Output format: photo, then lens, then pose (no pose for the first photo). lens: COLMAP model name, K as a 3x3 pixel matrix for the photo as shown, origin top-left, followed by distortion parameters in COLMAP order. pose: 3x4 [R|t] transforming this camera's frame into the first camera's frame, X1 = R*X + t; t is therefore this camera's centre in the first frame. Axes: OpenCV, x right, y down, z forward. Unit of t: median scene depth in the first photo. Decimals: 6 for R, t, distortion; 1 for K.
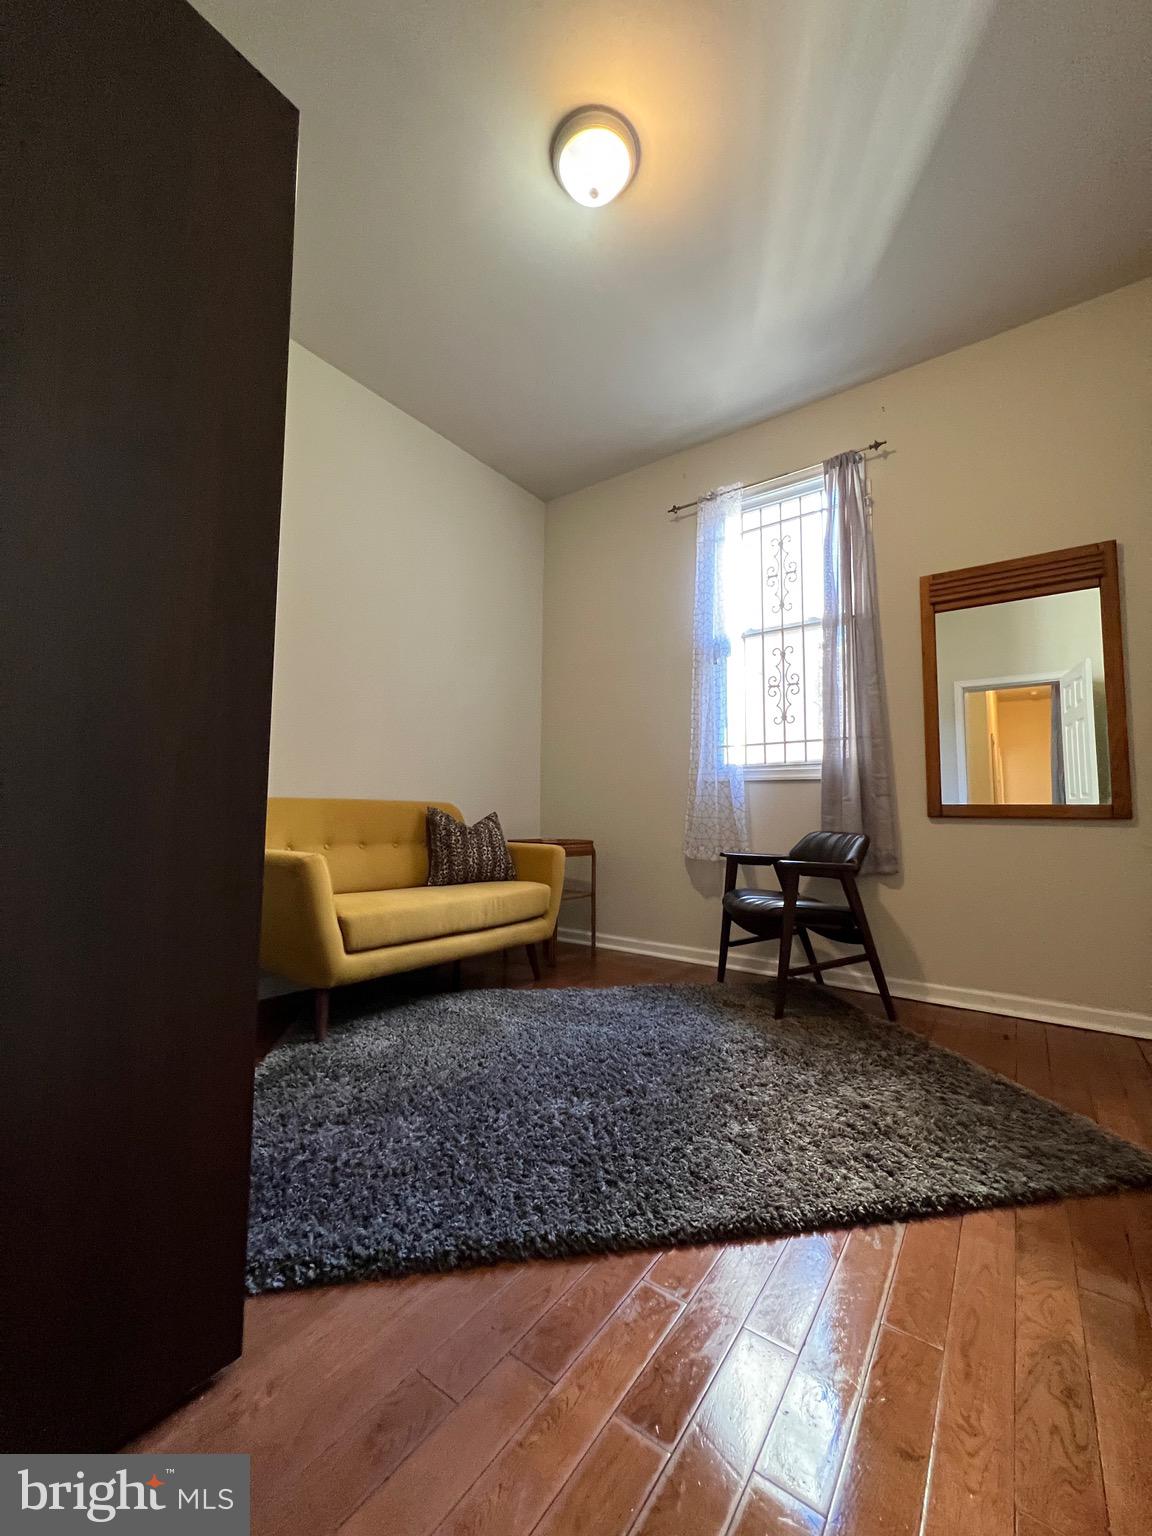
lens RADIAL K [[609.1, 0, 577.0], [0, 609.1, 768.5], [0, 0, 1]] dist [-0.004035, 0.000301]
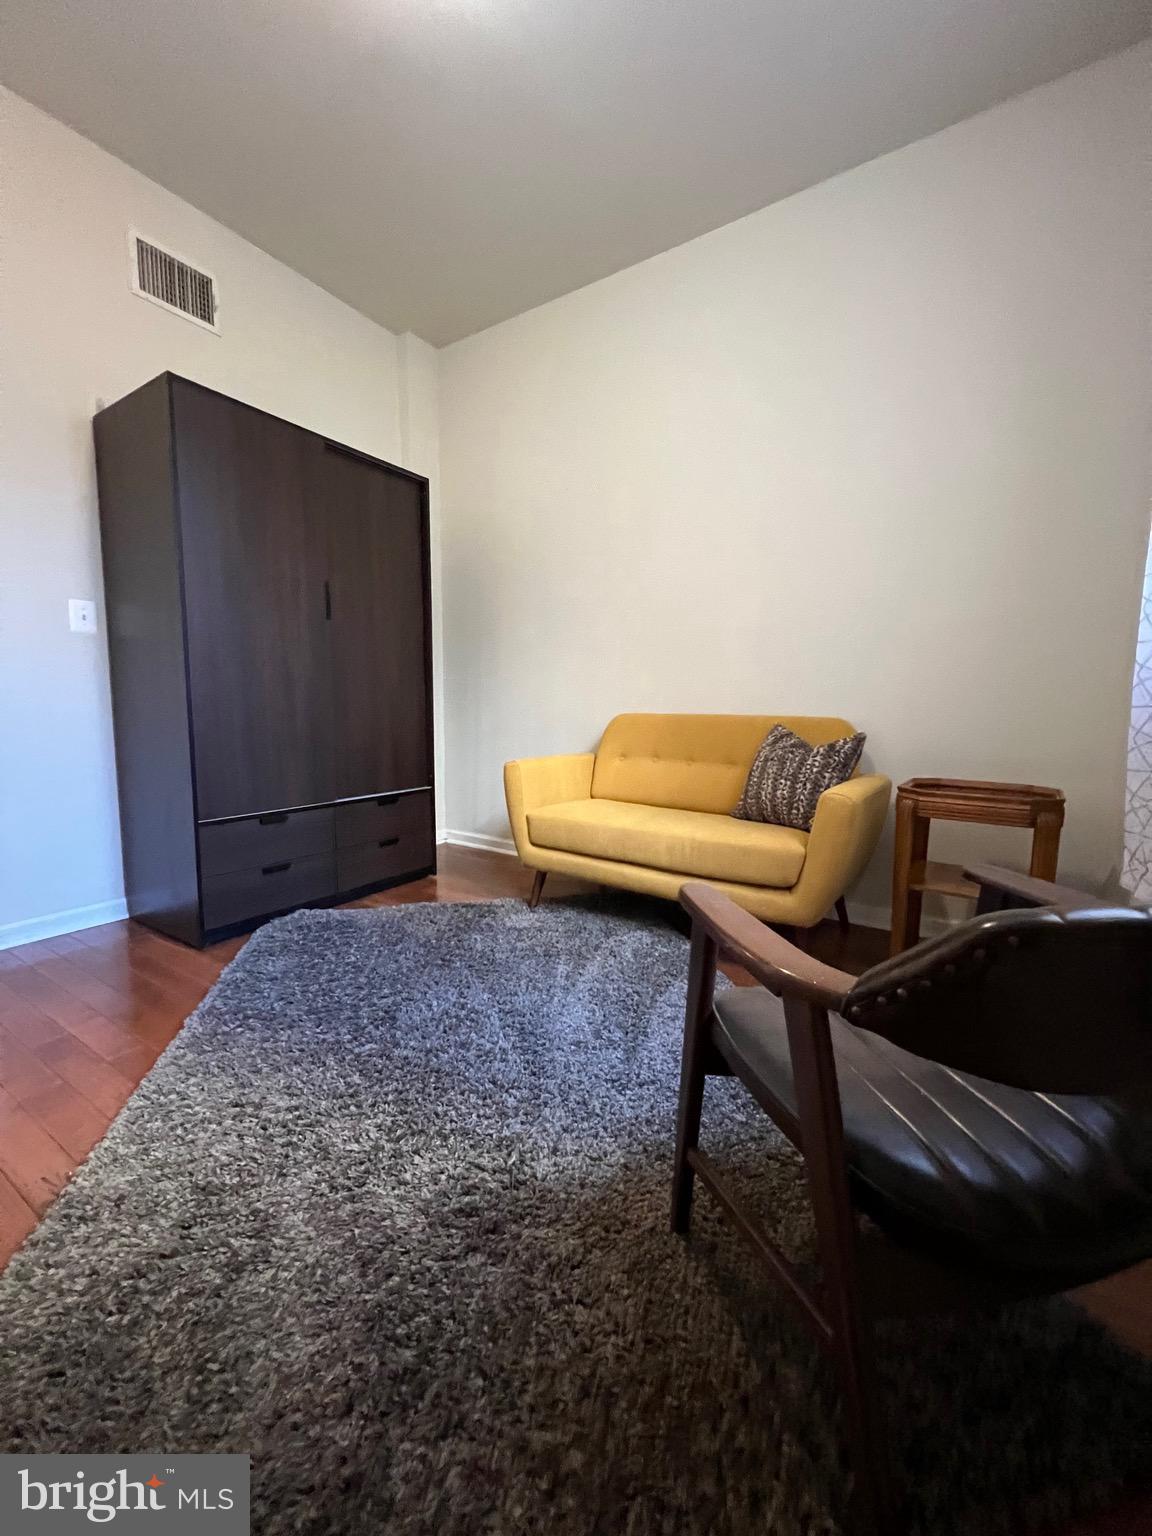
lens RADIAL K [[609.1, 0, 574.6], [0, 609.1, 770.1], [0, 0, 1]] dist [-0.004035, 0.000301]
pose [[0.043291, 0.092613, -0.994761, 0.685695], [0.063190, 0.993447, 0.095241, 0.039515], [0.997062, -0.066982, 0.037155, 0.881511]]
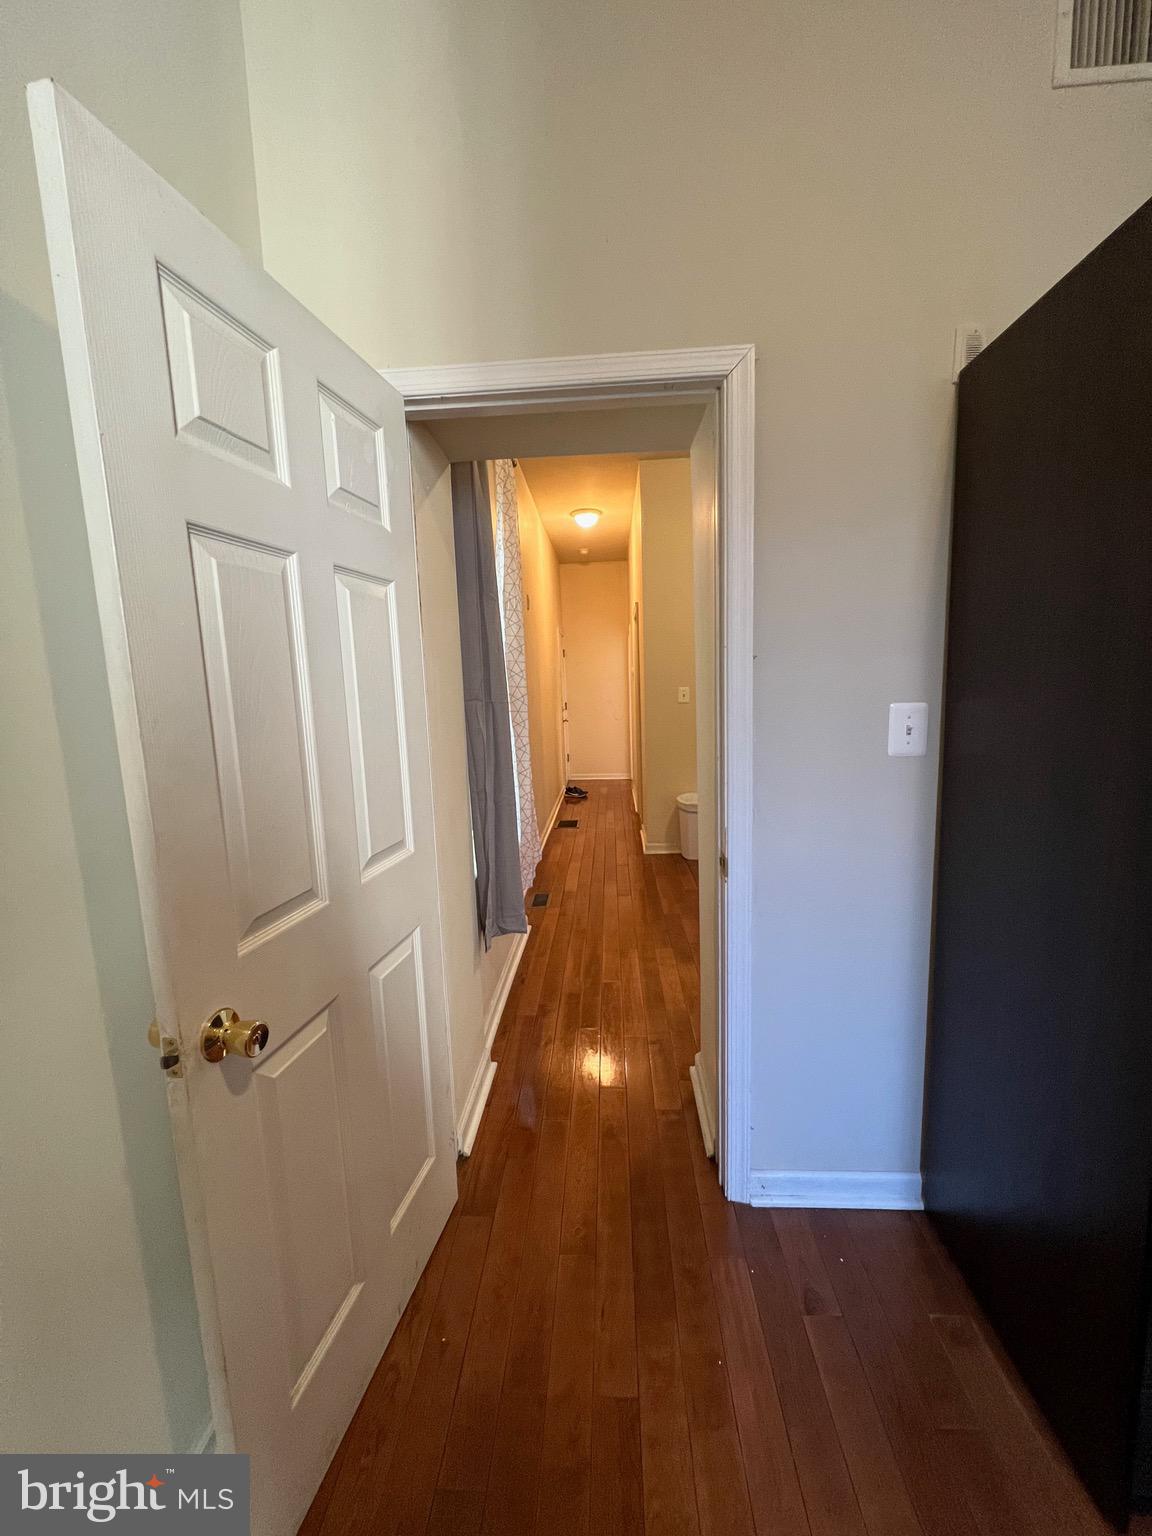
lens RADIAL K [[609.1, 0, 576.3], [0, 609.1, 769.6], [0, 0, 1]] dist [-0.004035, 0.000301]
pose [[-0.843328, 0.083133, -0.530931, 0.282990], [0.059382, 0.996328, 0.061682, -0.158320], [0.534109, 0.020490, -0.845167, 0.510359]]
